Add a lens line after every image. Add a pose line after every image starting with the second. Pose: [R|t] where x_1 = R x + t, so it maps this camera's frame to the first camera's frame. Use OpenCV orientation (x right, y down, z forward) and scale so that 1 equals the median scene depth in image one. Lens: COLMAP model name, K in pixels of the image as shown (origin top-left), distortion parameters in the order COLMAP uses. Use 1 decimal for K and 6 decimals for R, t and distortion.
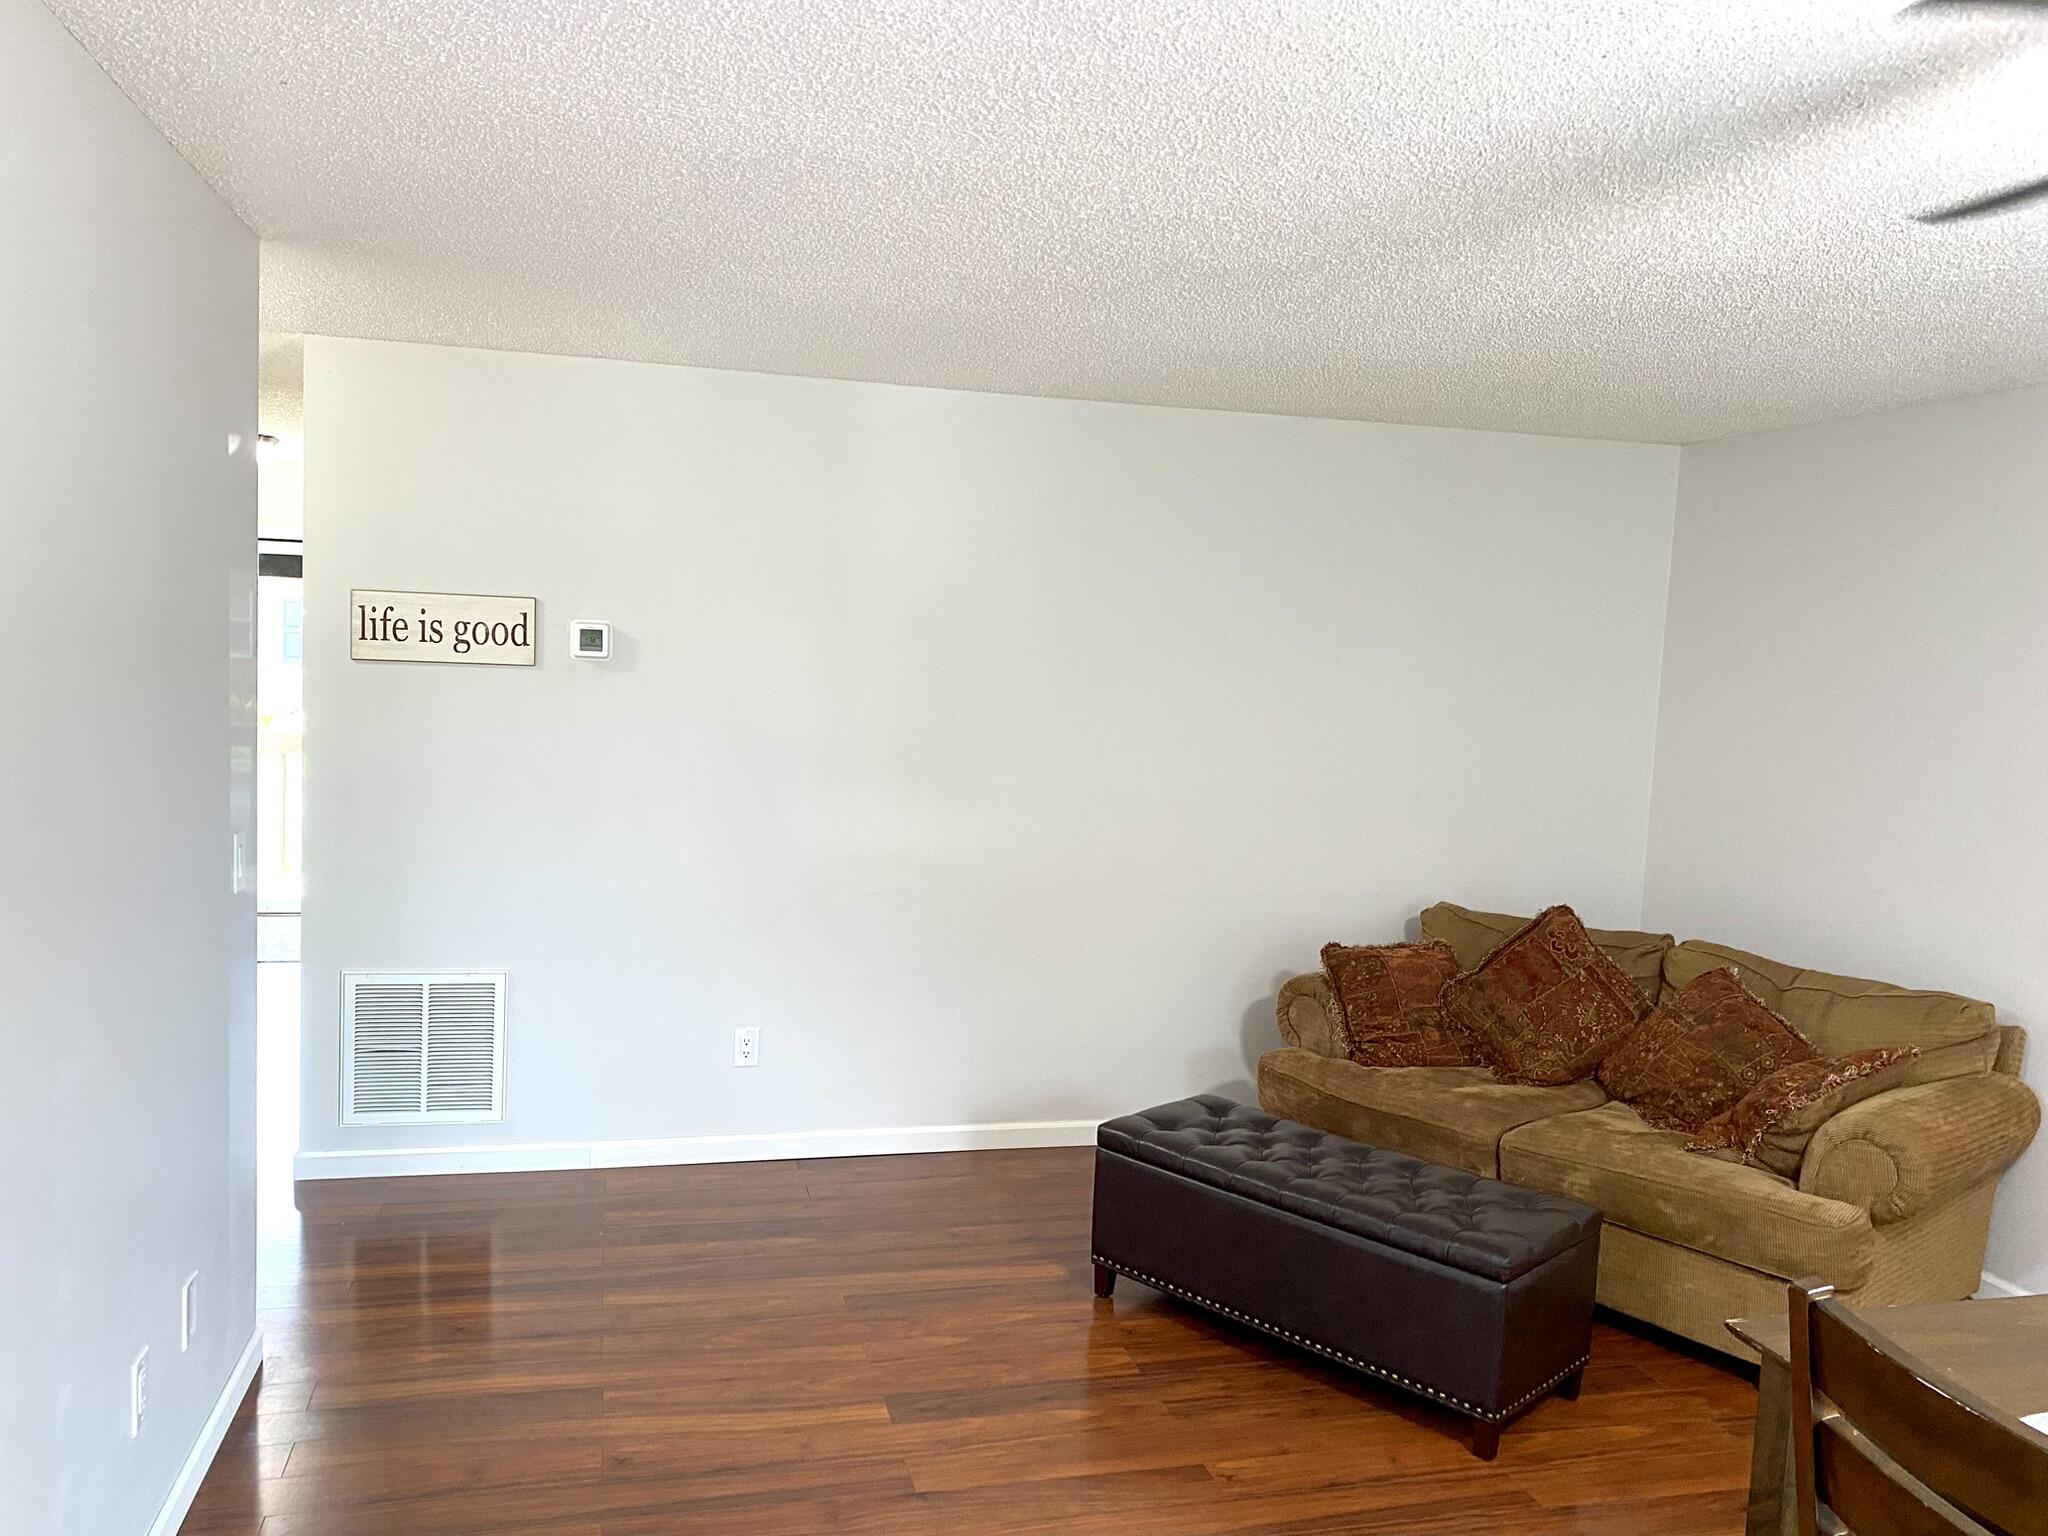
lens RADIAL K [[1557.6, 0, 1024.0], [0, 1557.6, 768.0], [0, 0, 1]] dist [0.004067, 0.002841]
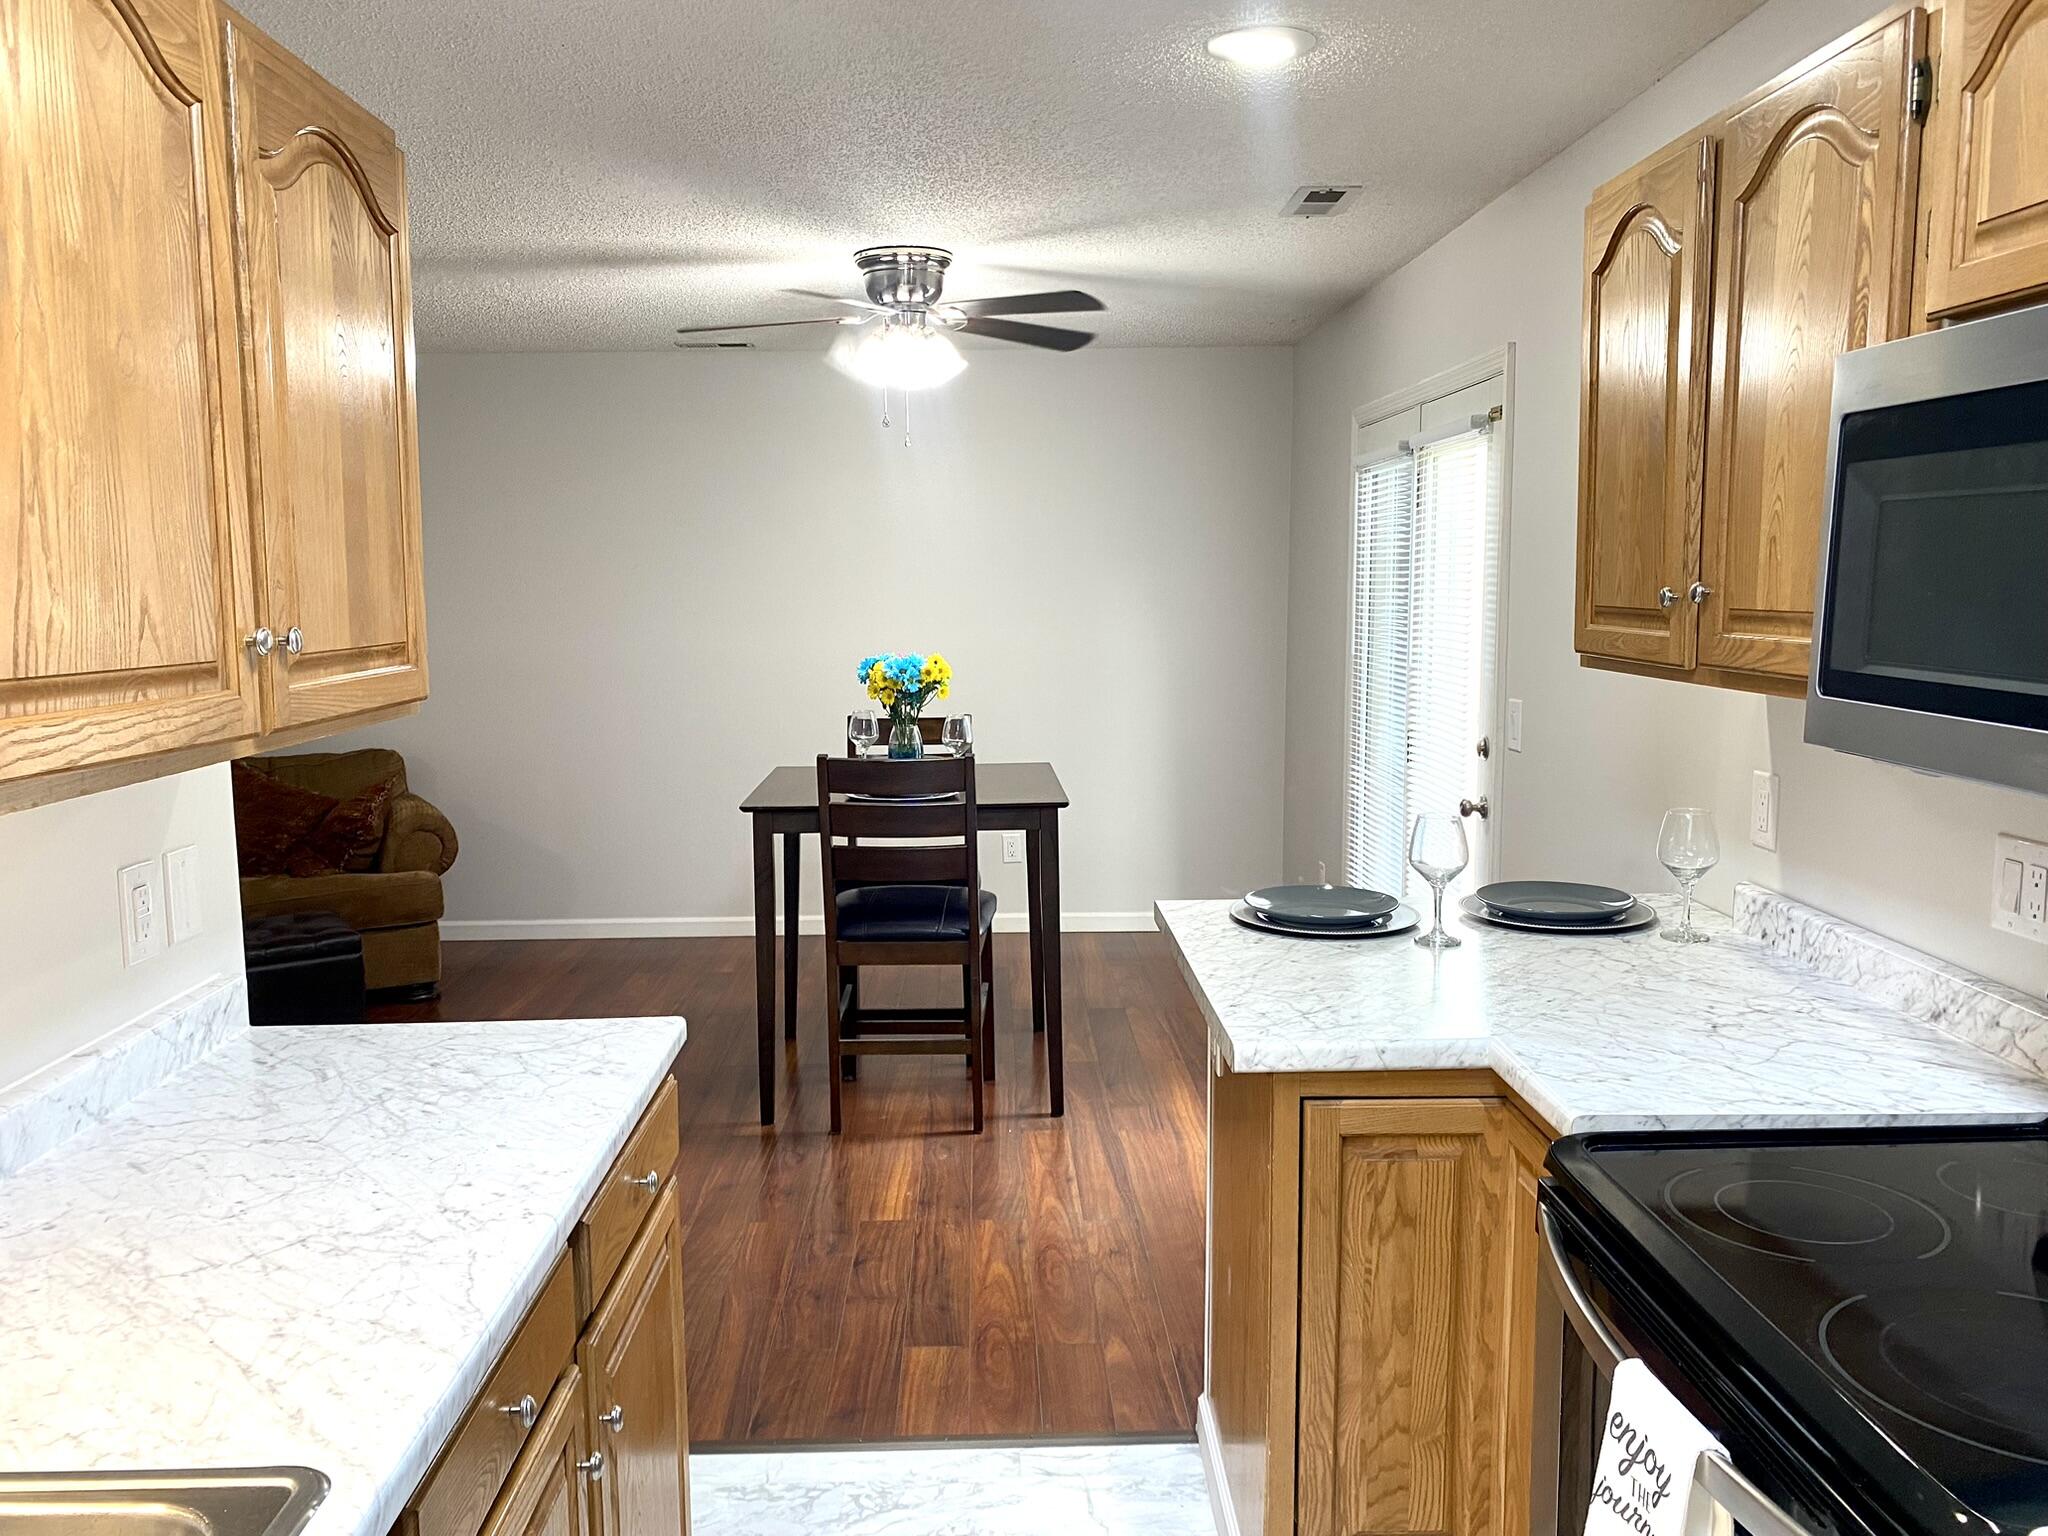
lens RADIAL K [[1538.8, 0, 987.3], [0, 1538.8, 737.2], [0, 0, 1]] dist [0.026416, -0.004108]
pose [[0.254217, -0.150709, 0.955333, -0.678723], [0.096856, 0.986785, 0.129897, -0.006974], [-0.962285, 0.059508, 0.265455, 0.003373]]
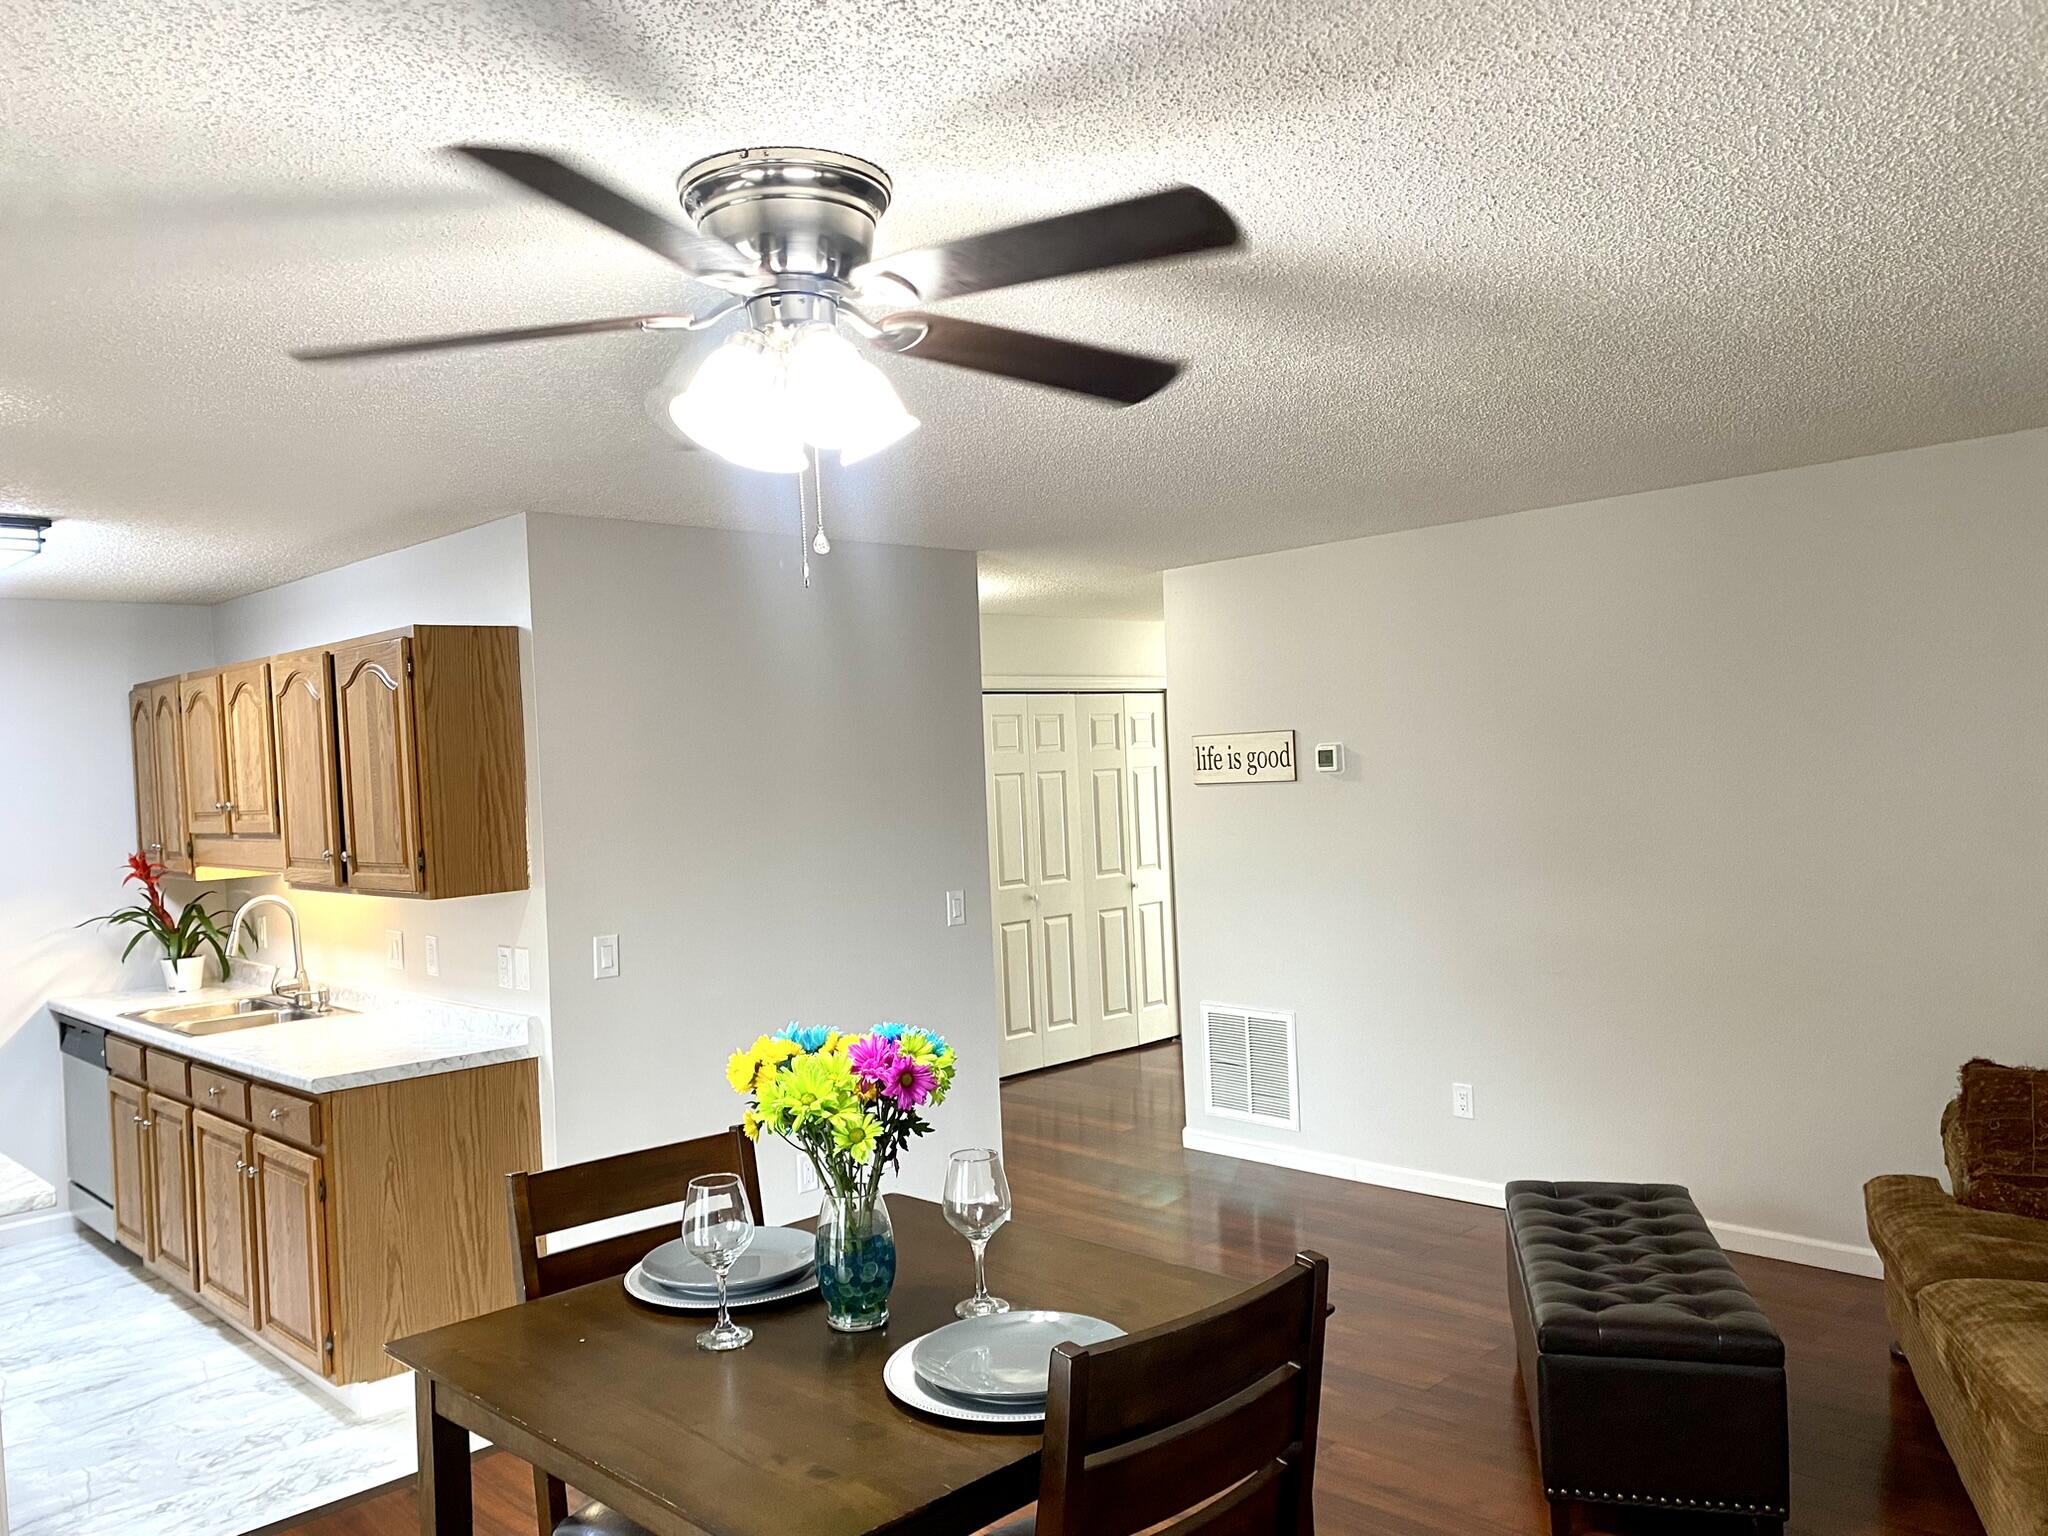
lens RADIAL K [[1538.8, 0, 987.3], [0, 1538.8, 737.2], [0, 0, 1]] dist [0.026416, -0.004108]
pose [[0.487084, -0.082084, -0.869489, 0.743303], [-0.007591, 0.995138, -0.098198, 0.029977], [0.873322, 0.054431, 0.484093, 0.138159]]
